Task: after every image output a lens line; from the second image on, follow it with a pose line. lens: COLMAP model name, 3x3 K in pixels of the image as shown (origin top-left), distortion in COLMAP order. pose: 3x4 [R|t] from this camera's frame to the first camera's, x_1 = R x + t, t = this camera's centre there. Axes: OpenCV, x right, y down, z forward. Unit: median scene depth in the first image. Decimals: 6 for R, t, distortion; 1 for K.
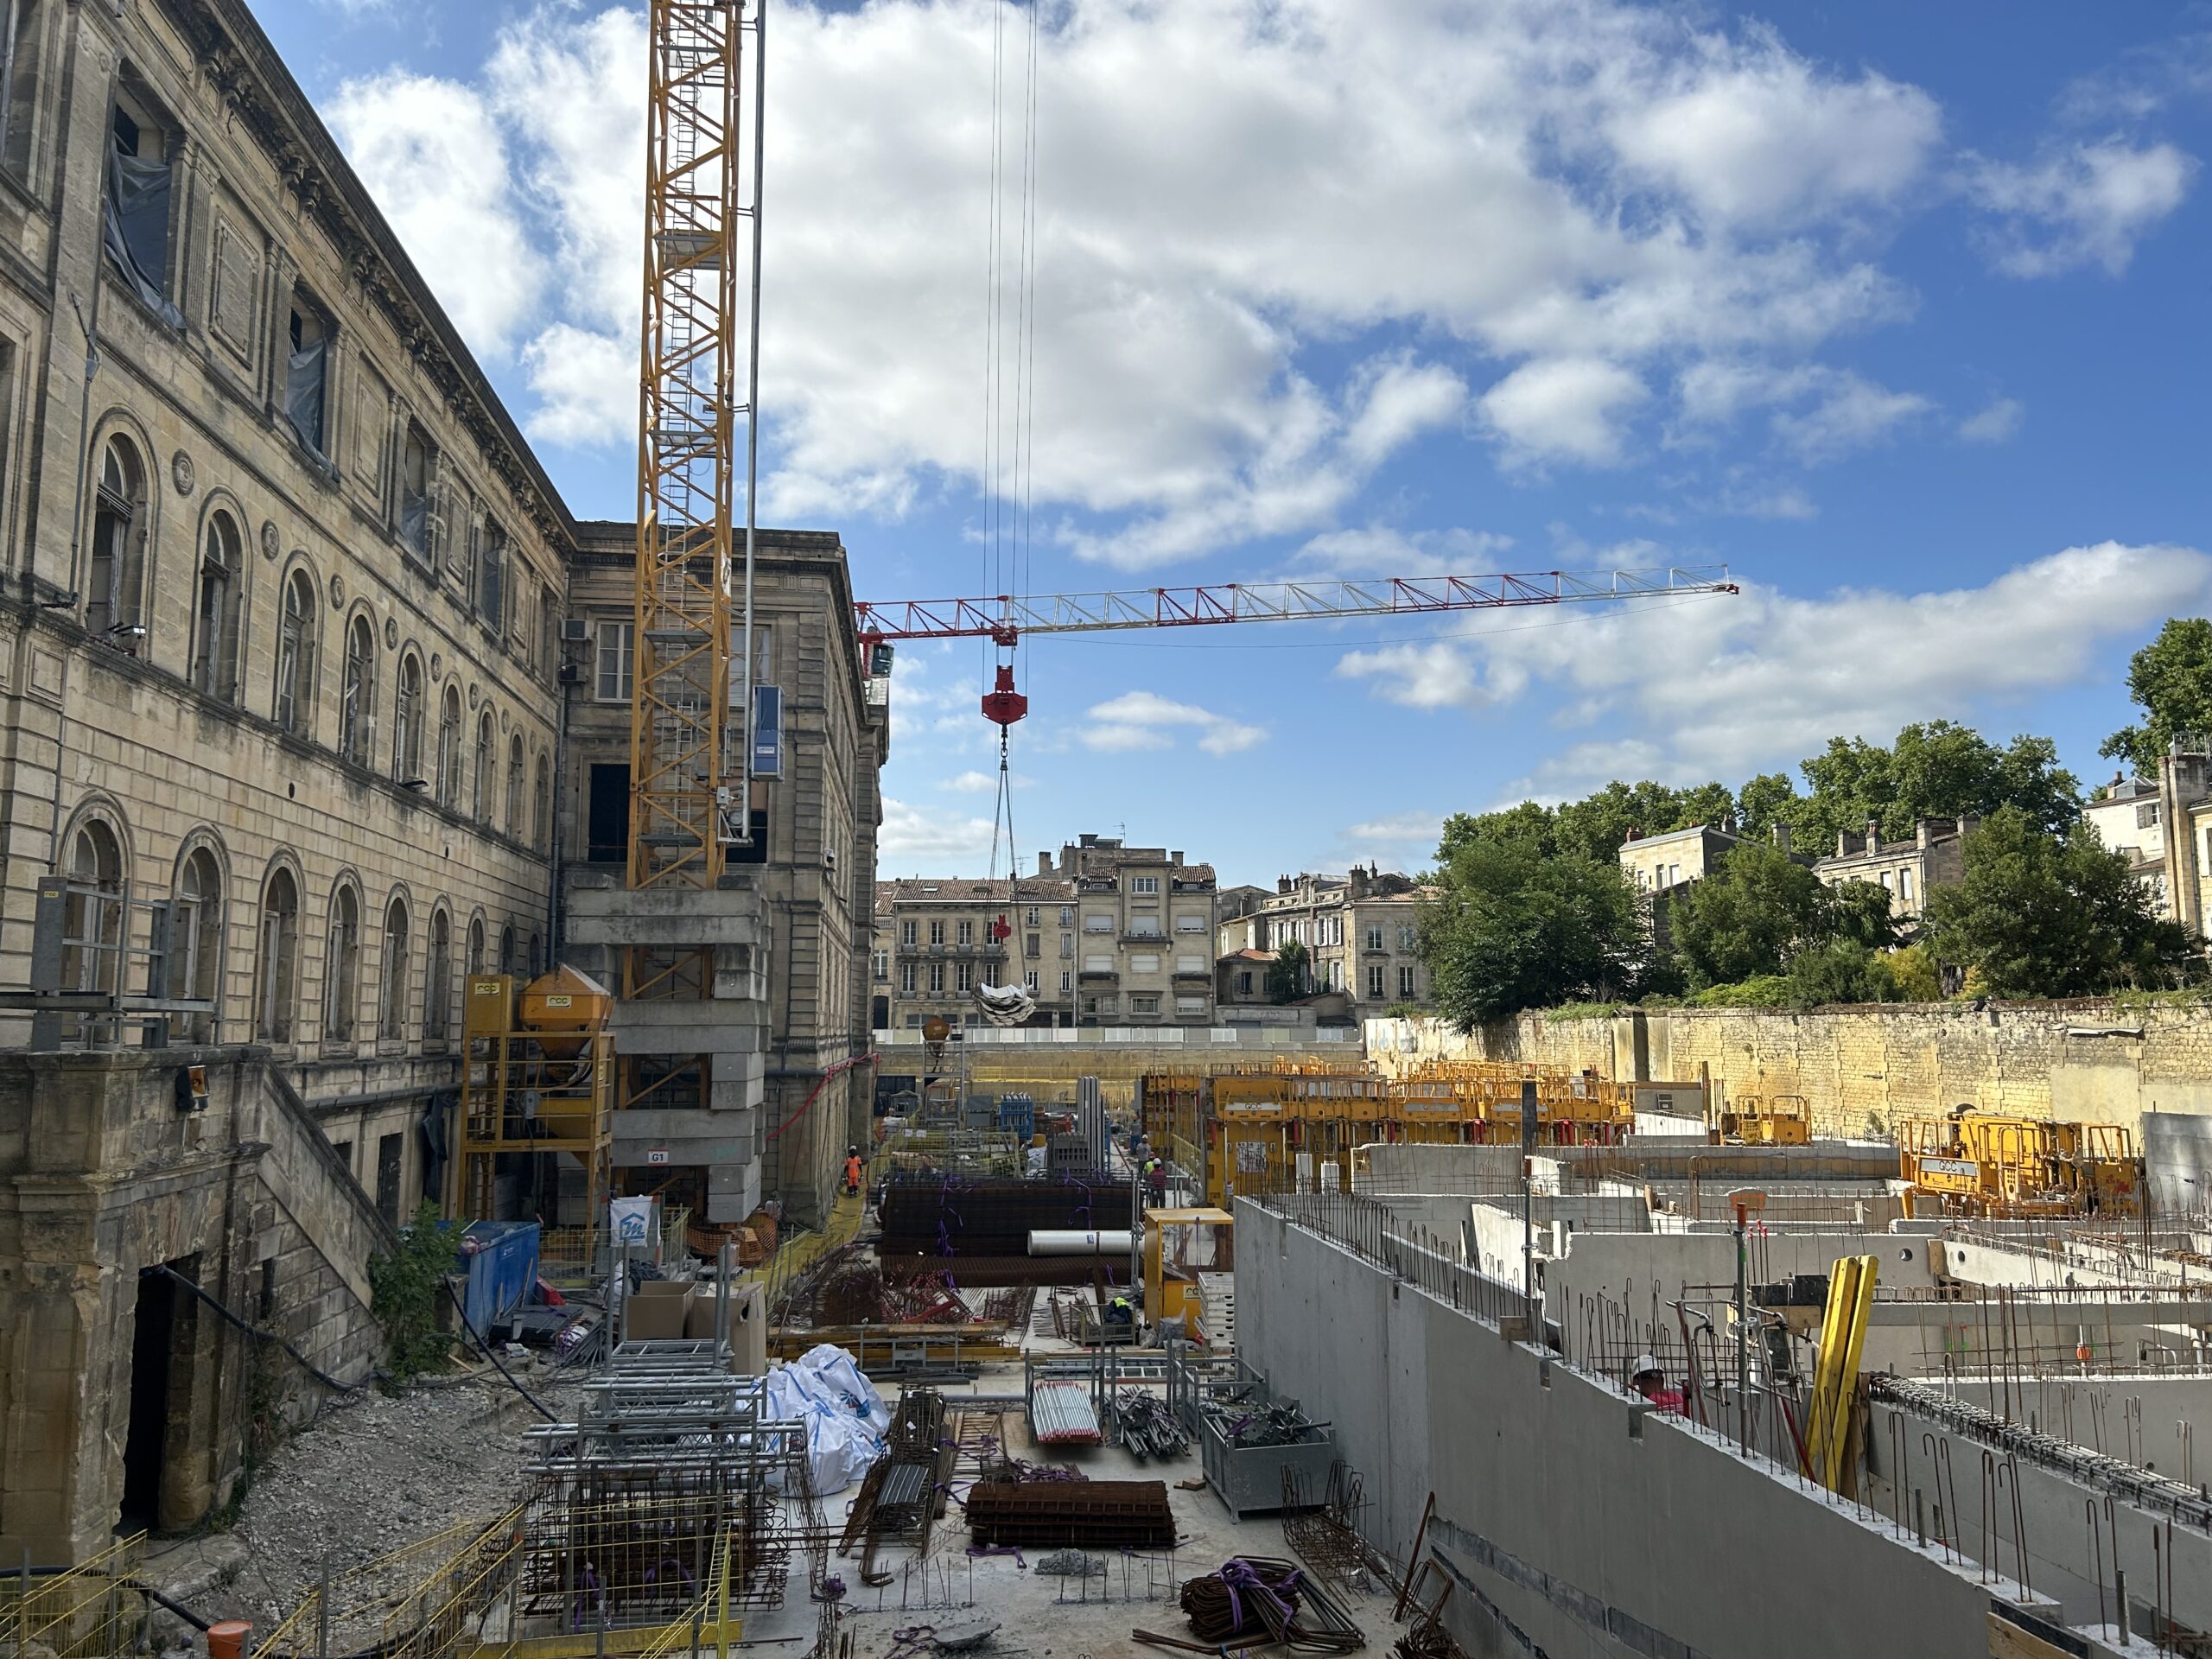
lens RADIAL K [[1667.9, 0, 1092.9], [0, 1667.9, 829.5], [0, 0, 1]] dist [0.073435, -0.091536]
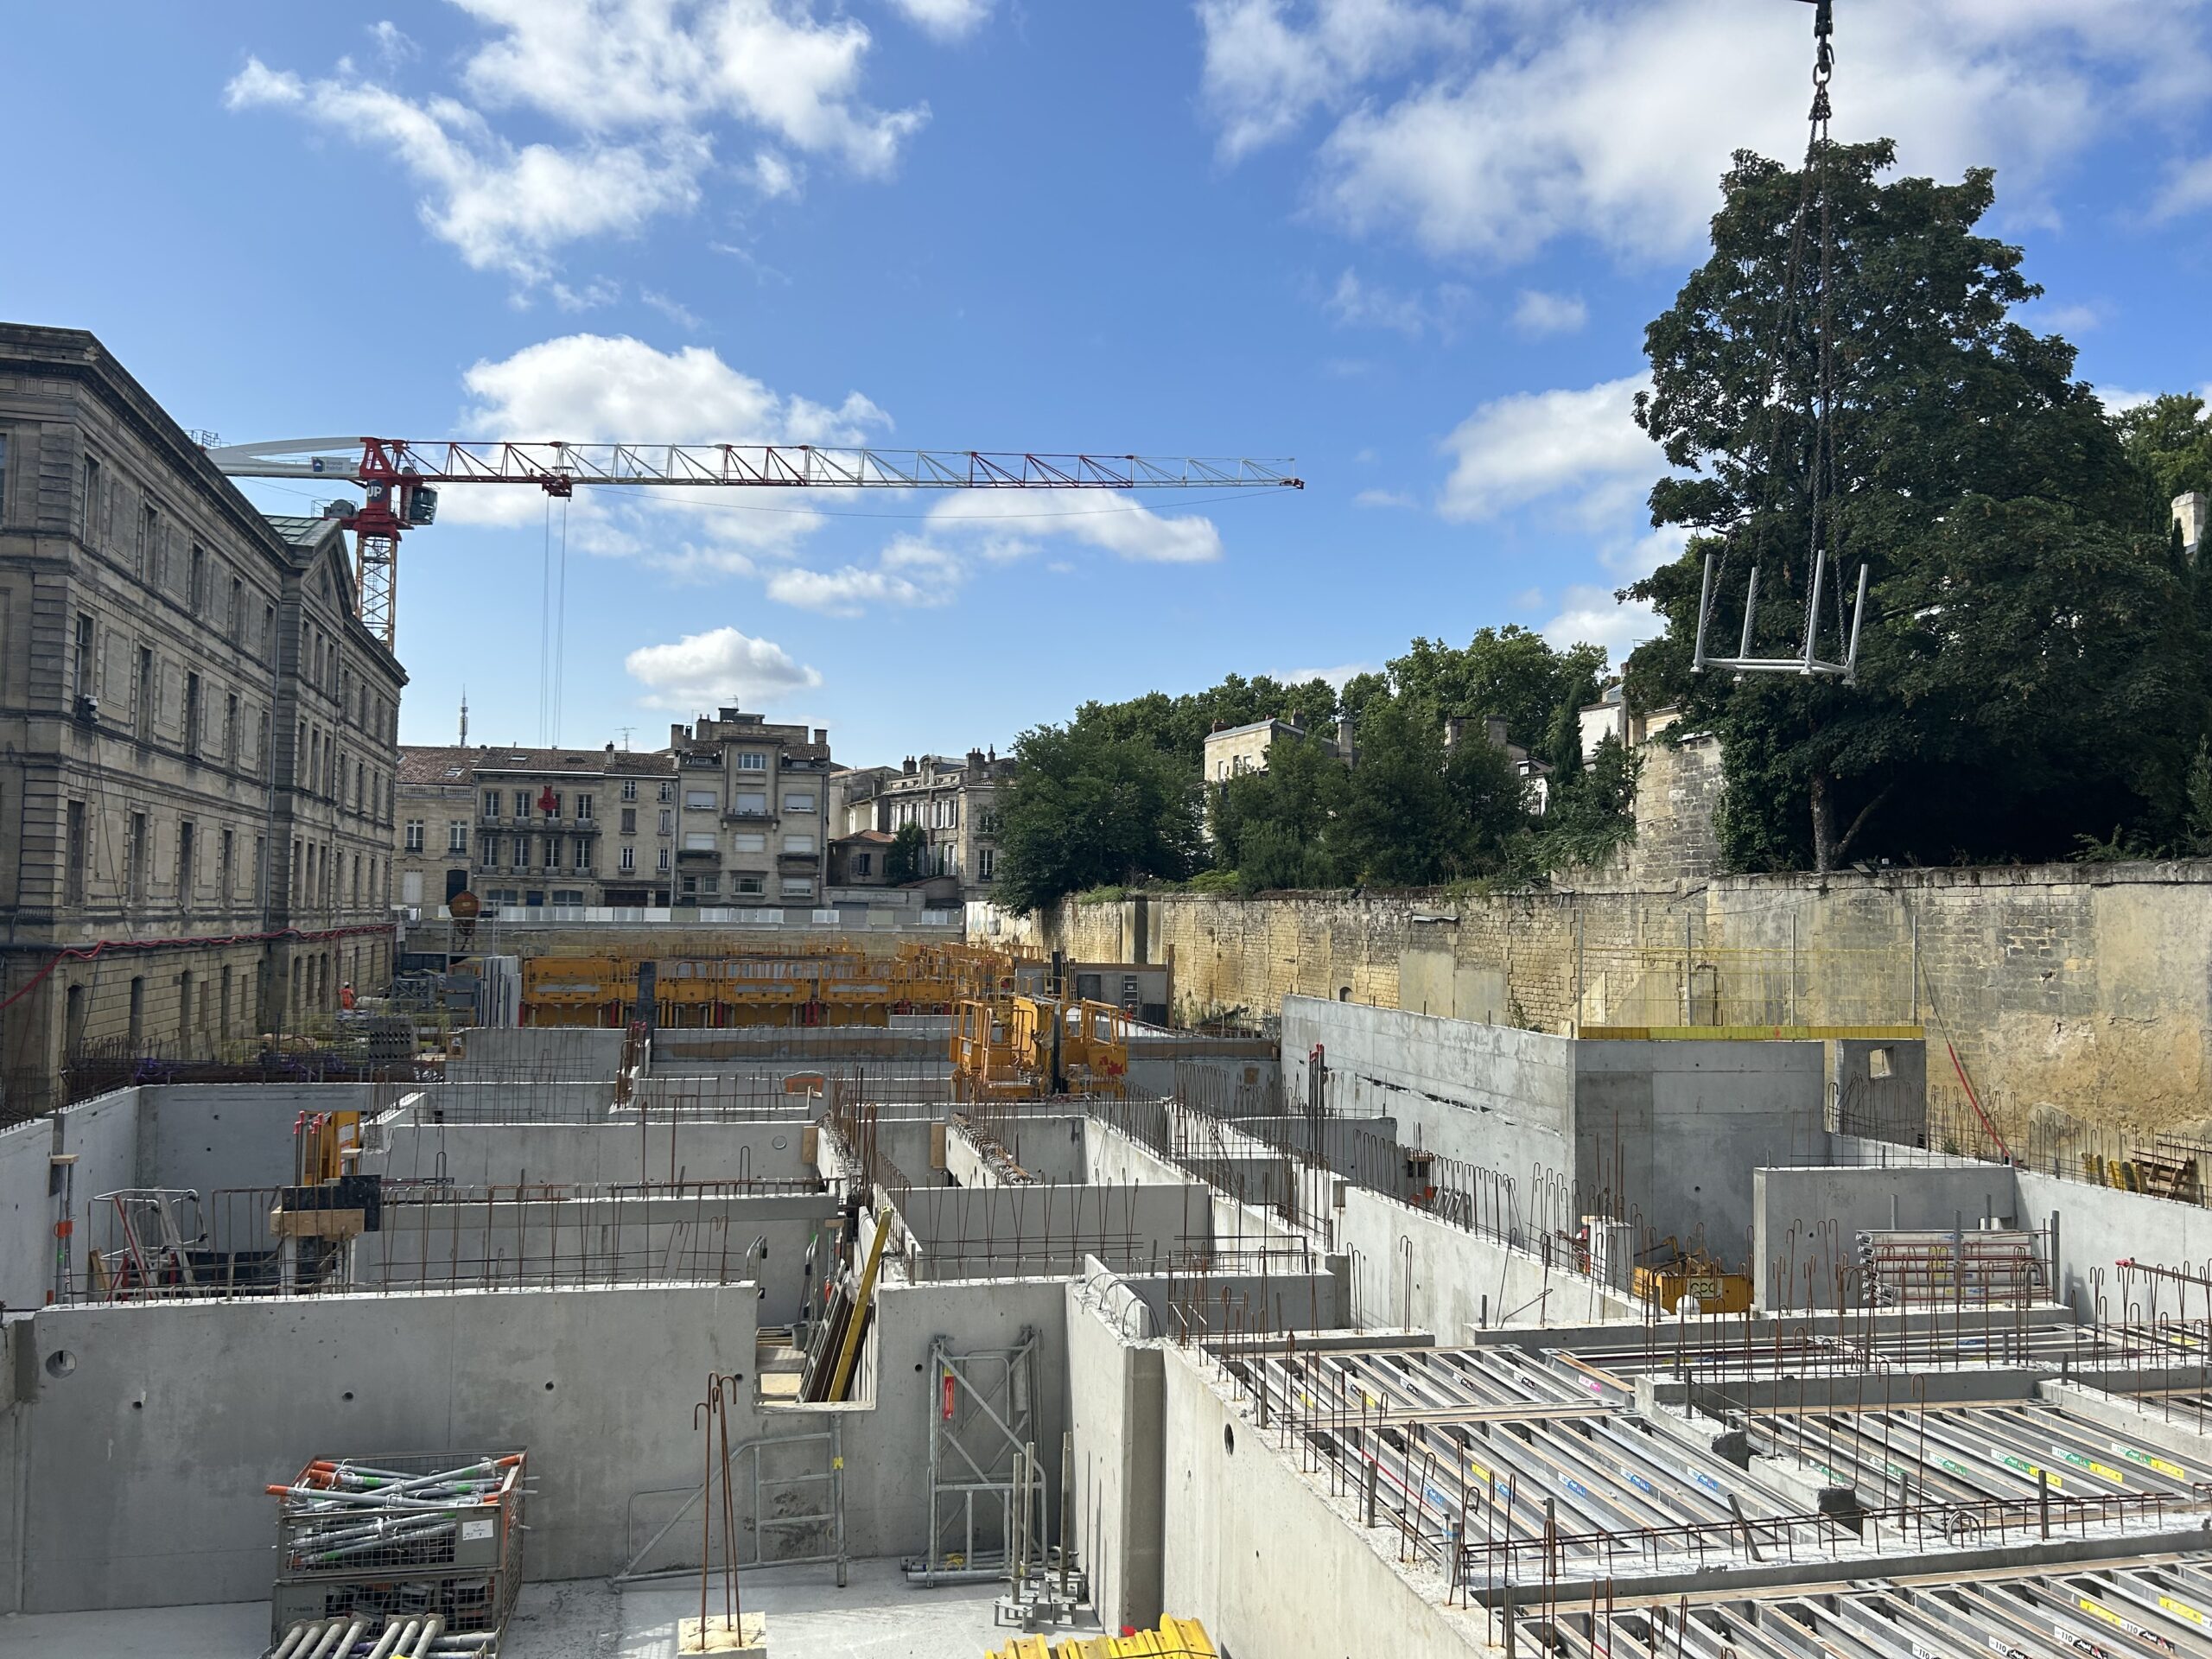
lens RADIAL K [[1667.9, 0, 1119.5], [0, 1667.9, 852.9], [0, 0, 1]] dist [0.073435, -0.091536]
pose [[0.986231, 0.021605, 0.163957, 0.112037], [-0.035073, 0.996202, 0.079700, 0.001874], [-0.161612, -0.084353, 0.983243, 0.012040]]
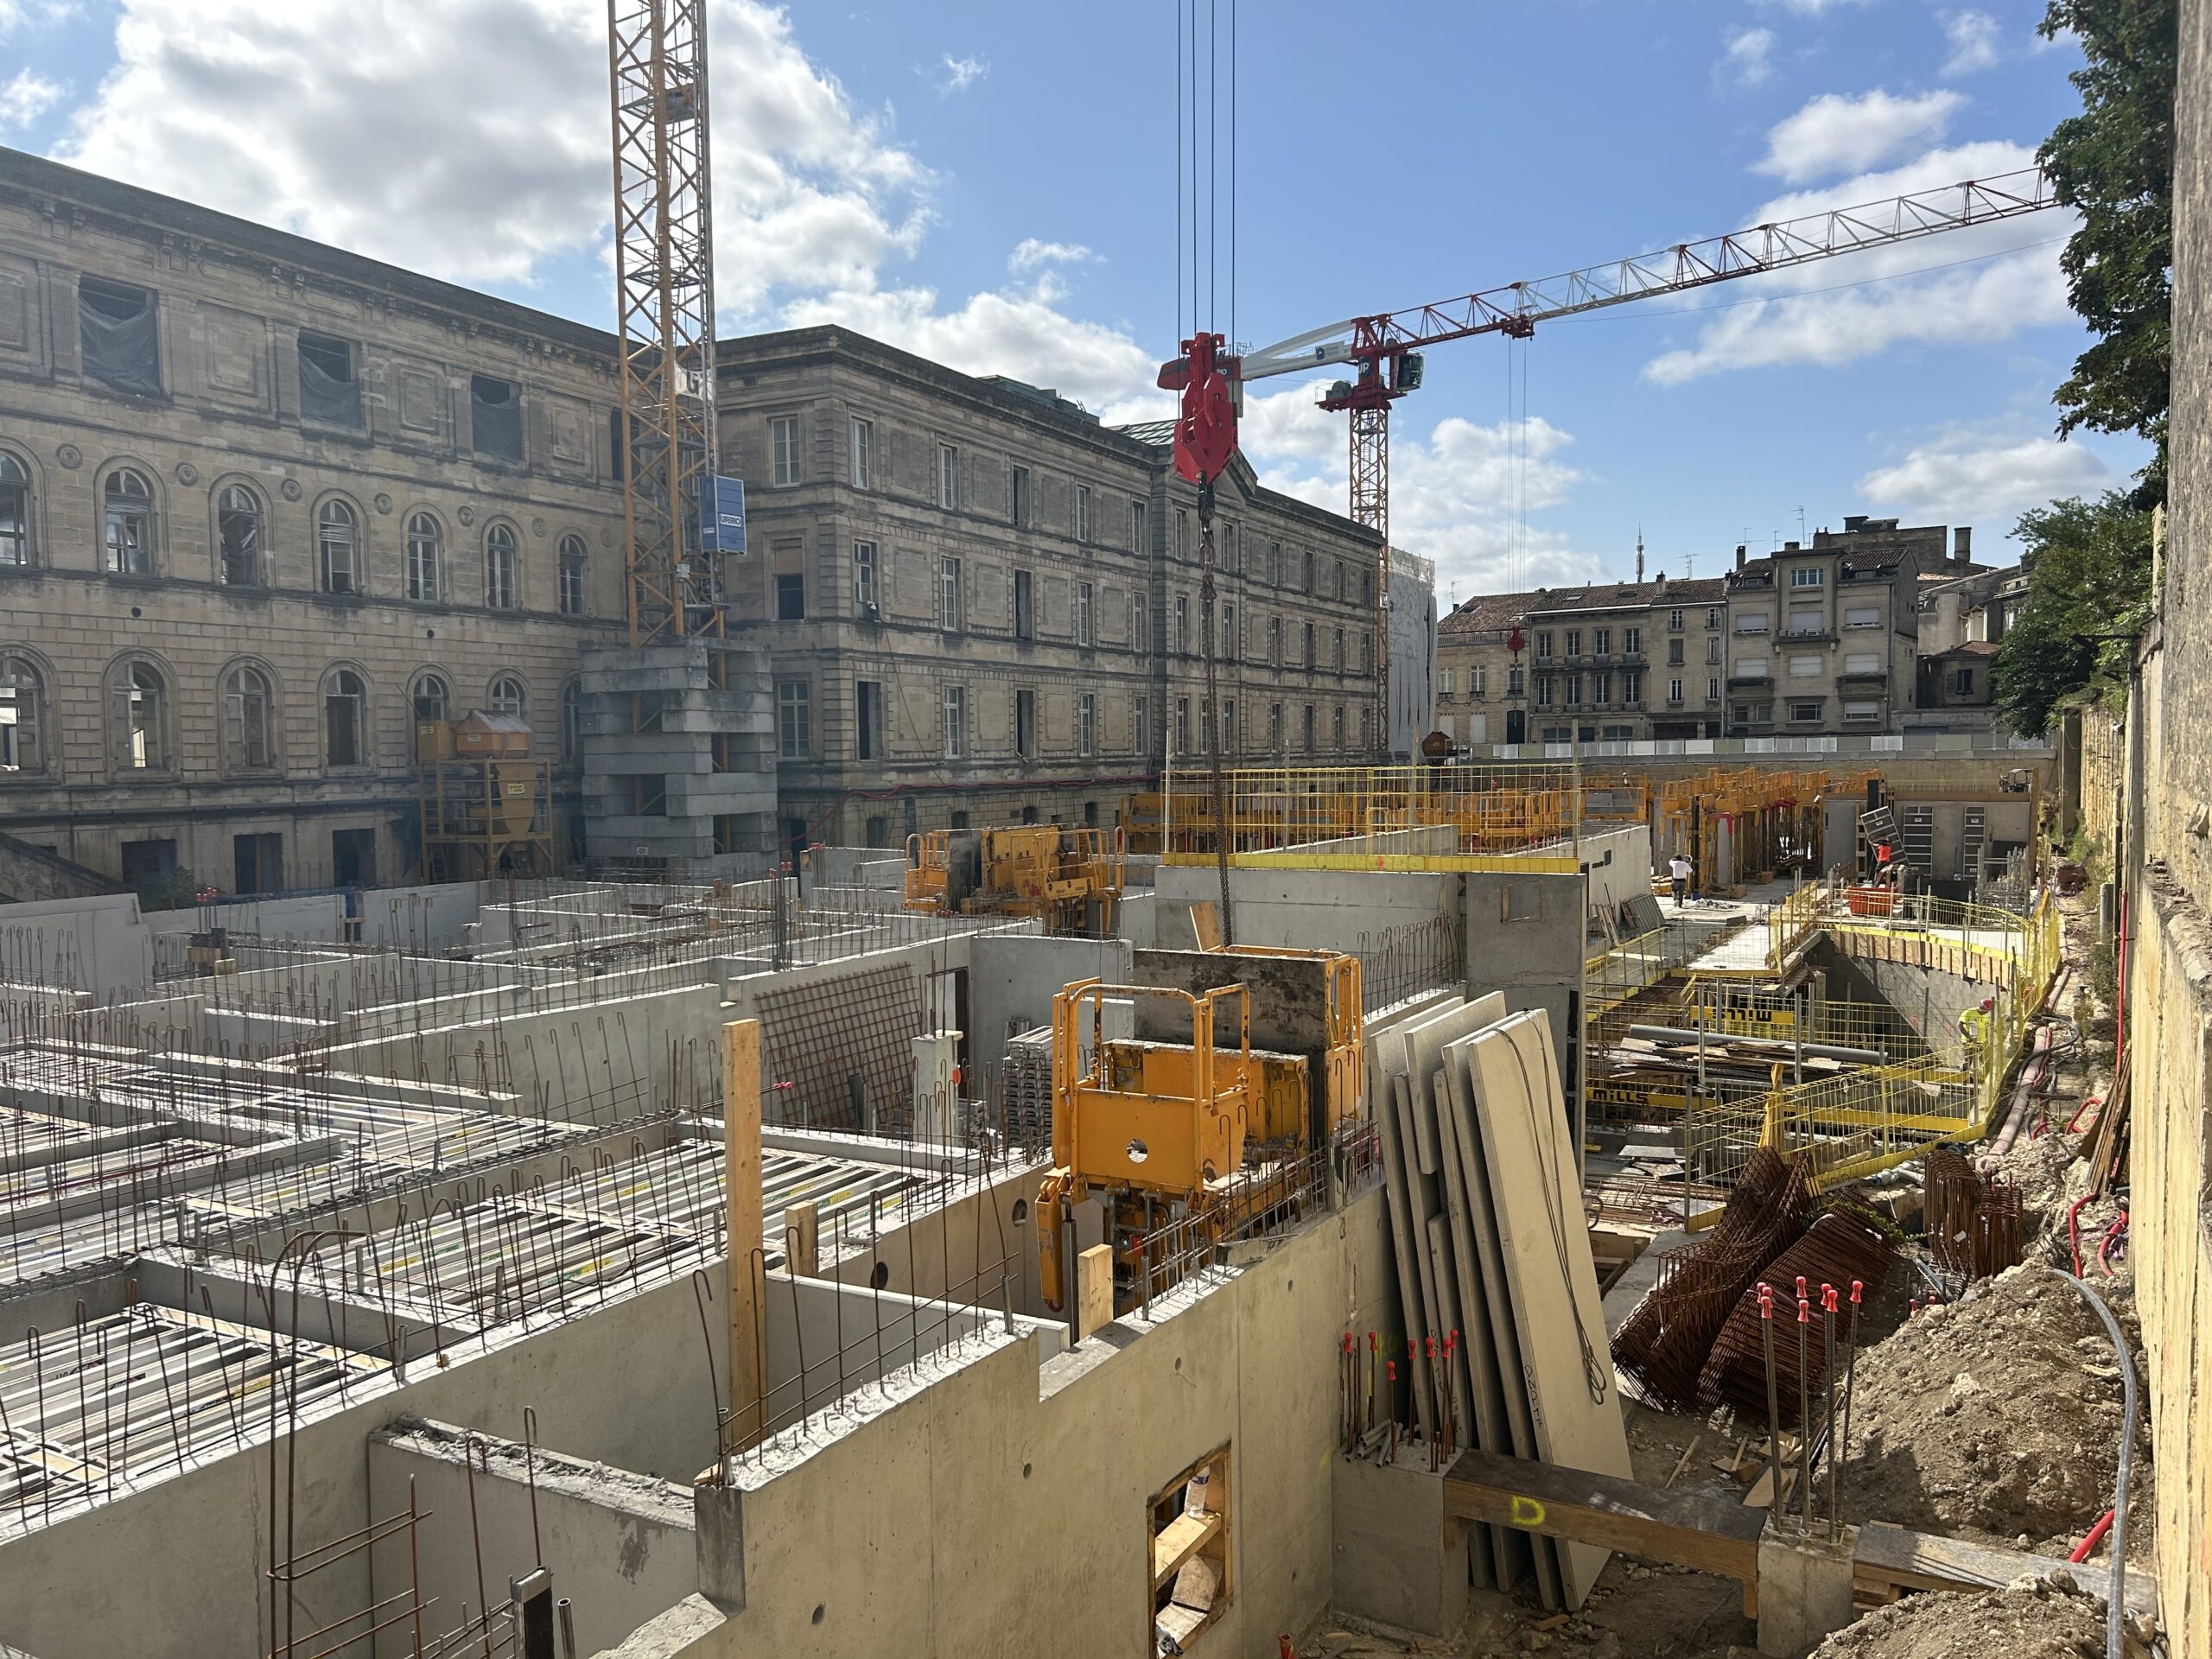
lens RADIAL K [[1667.9, 0, 1090.9], [0, 1667.9, 836.2], [0, 0, 1]] dist [0.073435, -0.091536]
pose [[0.822392, 0.017159, -0.568662, 0.308808], [0.082374, 0.985421, 0.148862, 0.005746], [0.562926, -0.169266, 0.808989, 0.050275]]
